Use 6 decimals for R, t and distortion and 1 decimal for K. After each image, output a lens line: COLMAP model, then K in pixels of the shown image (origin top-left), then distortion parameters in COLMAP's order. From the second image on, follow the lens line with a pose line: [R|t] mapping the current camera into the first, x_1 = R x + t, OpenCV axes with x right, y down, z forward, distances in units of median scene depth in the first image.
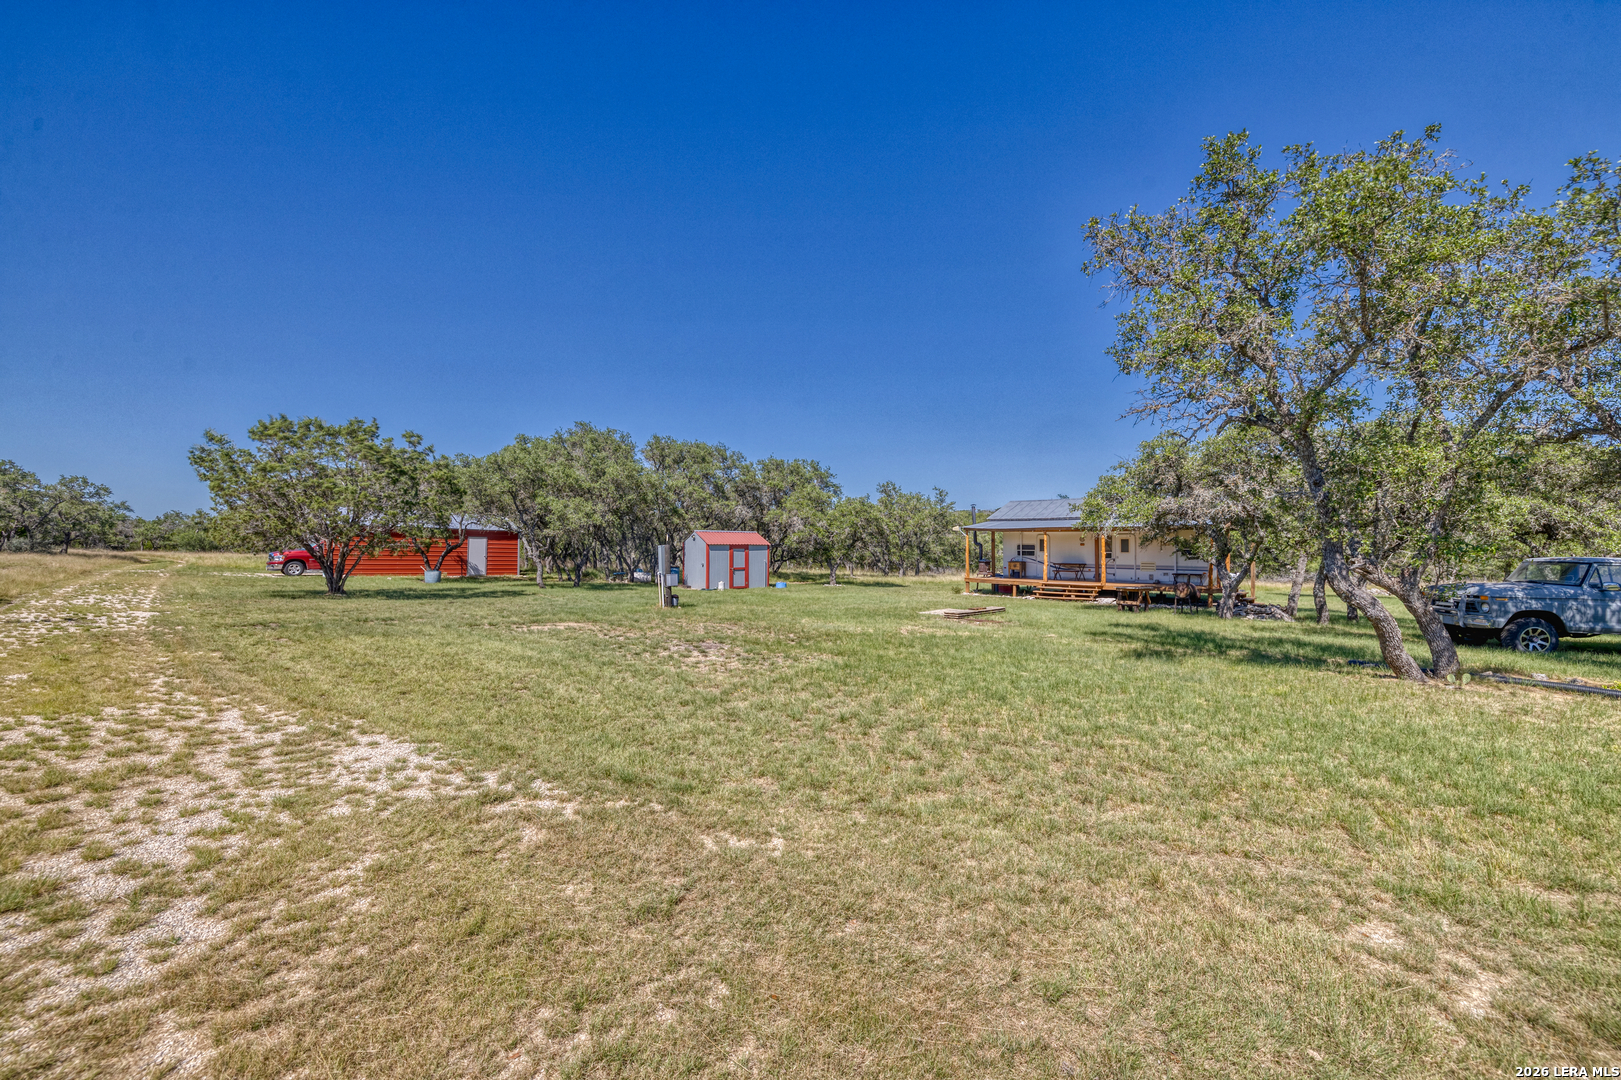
lens RADIAL K [[681.1, 0, 810.5], [0, 681.1, 540.0], [0, 0, 1]] dist [0.010101, 0.000061]
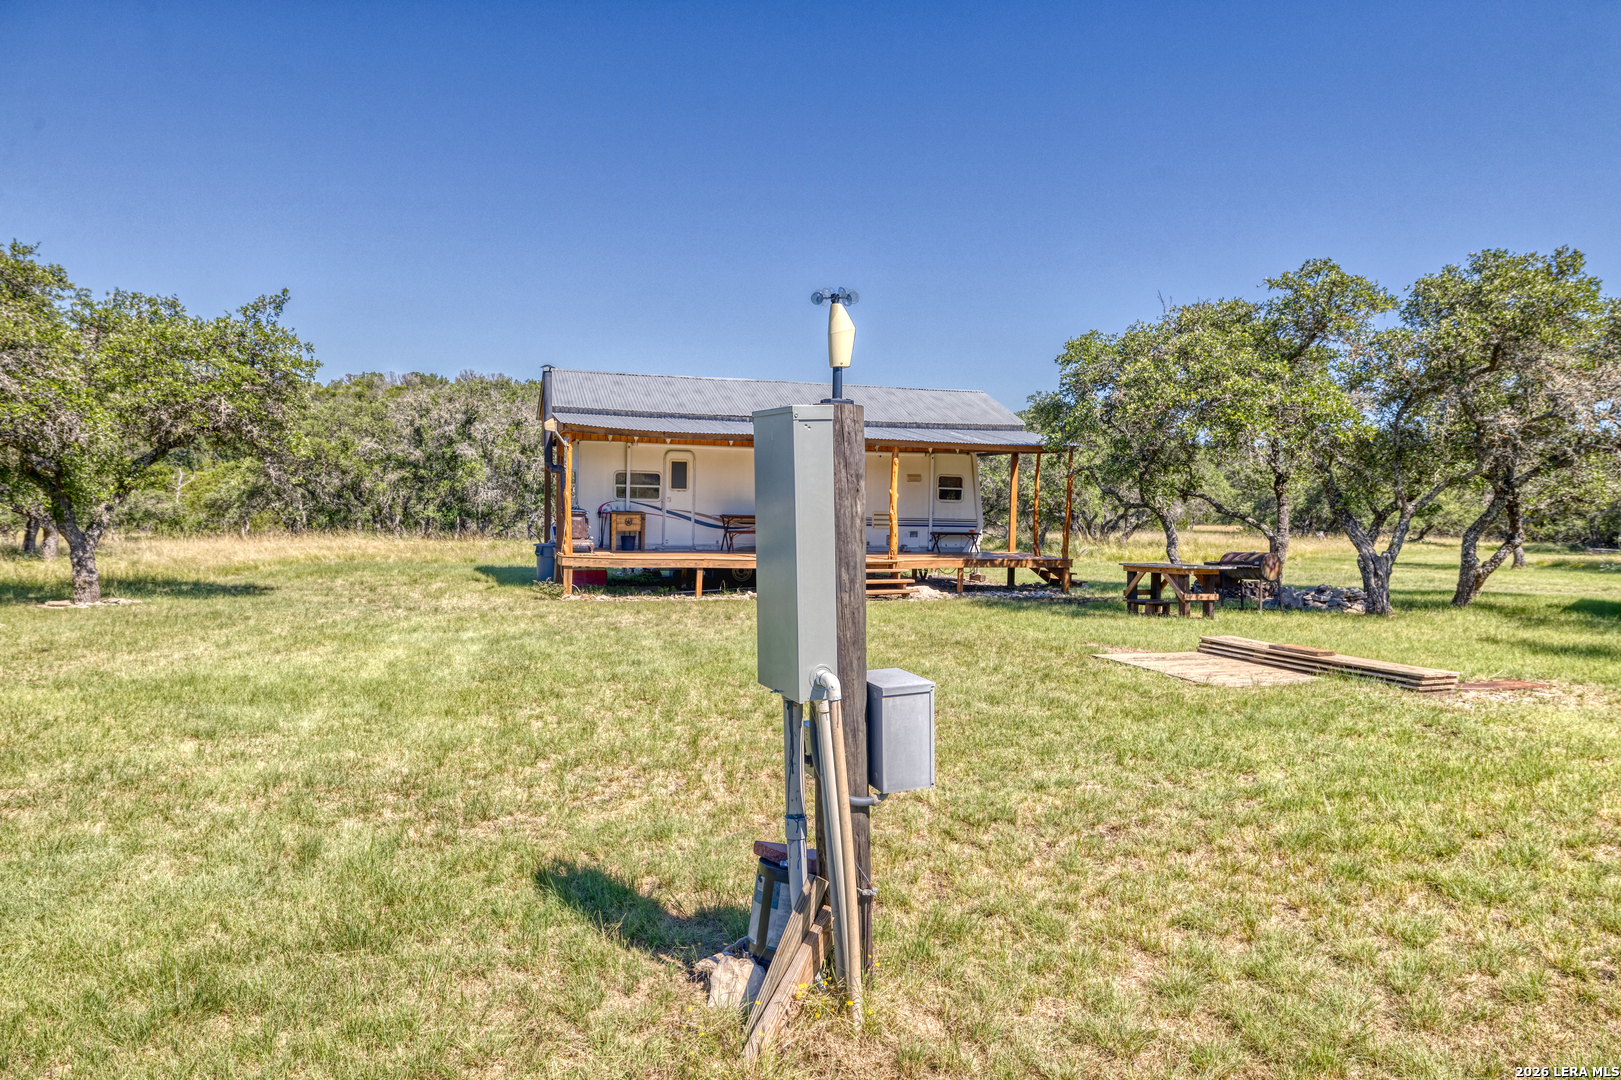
lens RADIAL K [[1072.5, 0, 810.5], [0, 1072.5, 540.0], [0, 0, 1]] dist [0.023774, -0.000342]
pose [[0.474574, -0.031798, 0.879641, -0.232450], [-0.025484, 0.998432, 0.049841, 0.012754], [-0.879846, -0.046070, 0.473020, 0.585989]]
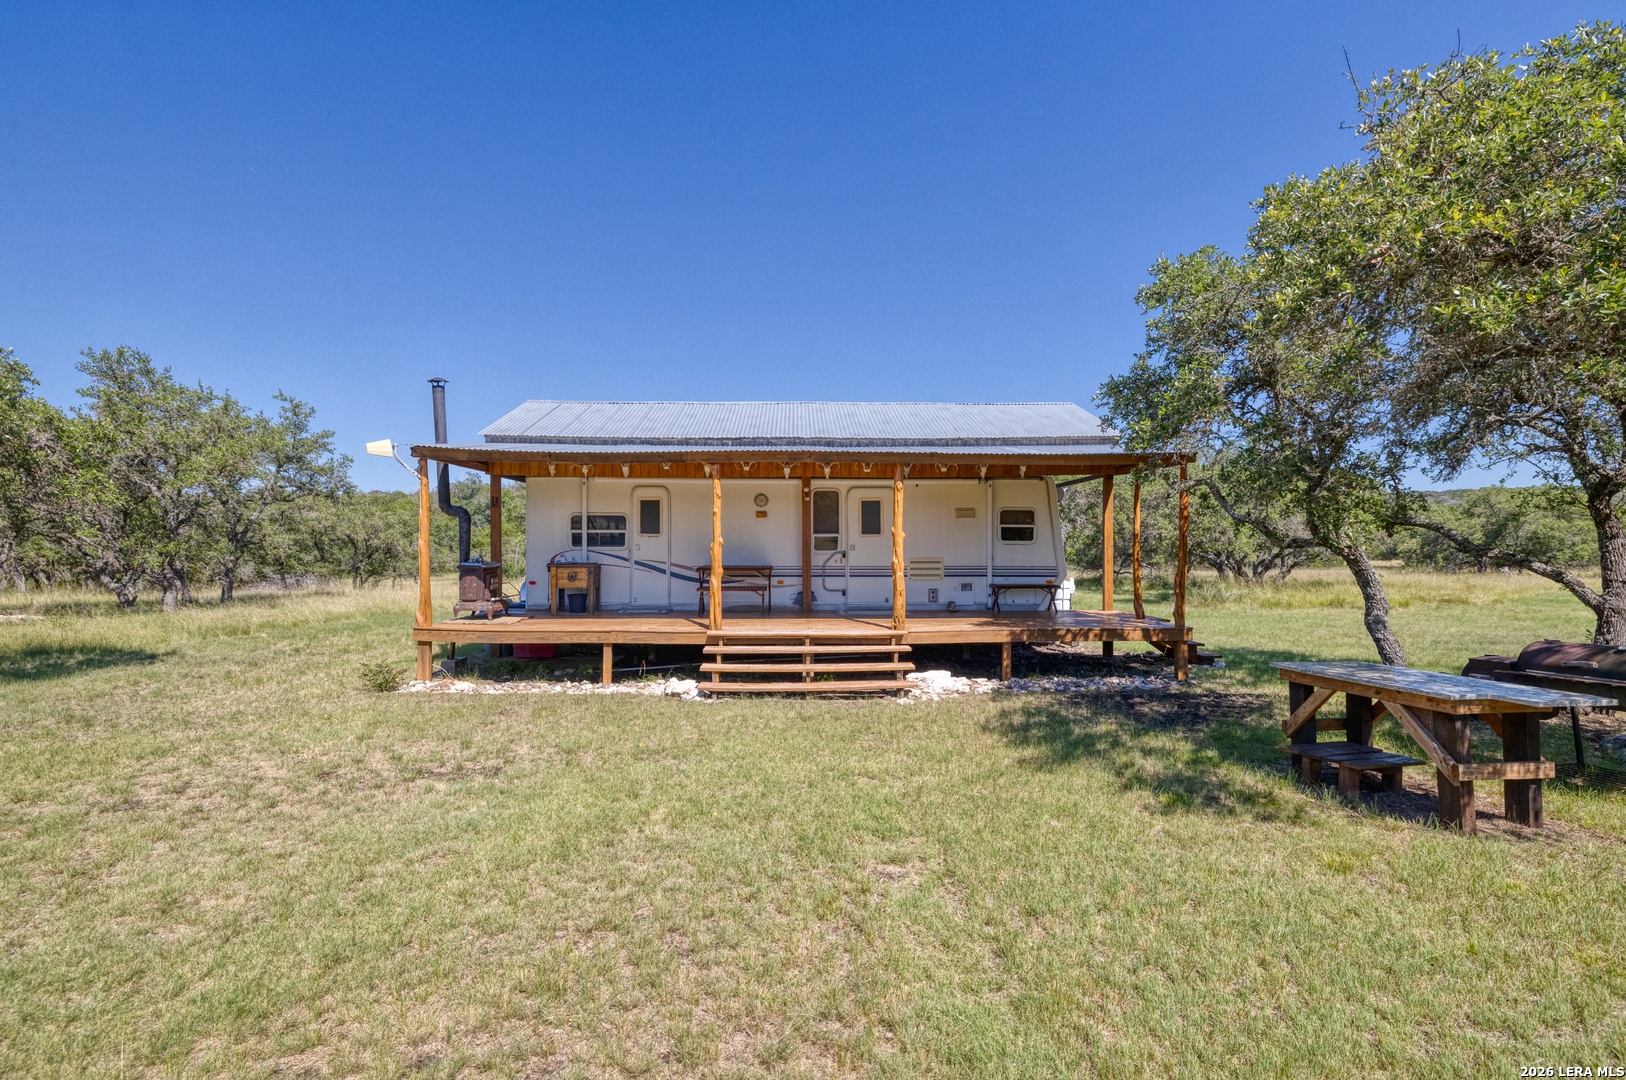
lens RADIAL K [[751.7, 0, 813.0], [0, 751.7, 540.0], [0, 0, 1]] dist [-0.003594, -0.000005]
pose [[0.693982, -0.003907, 0.719981, 0.116655], [-0.002311, 0.999968, 0.007654, 0.016415], [-0.719988, -0.006976, 0.693951, 0.659978]]
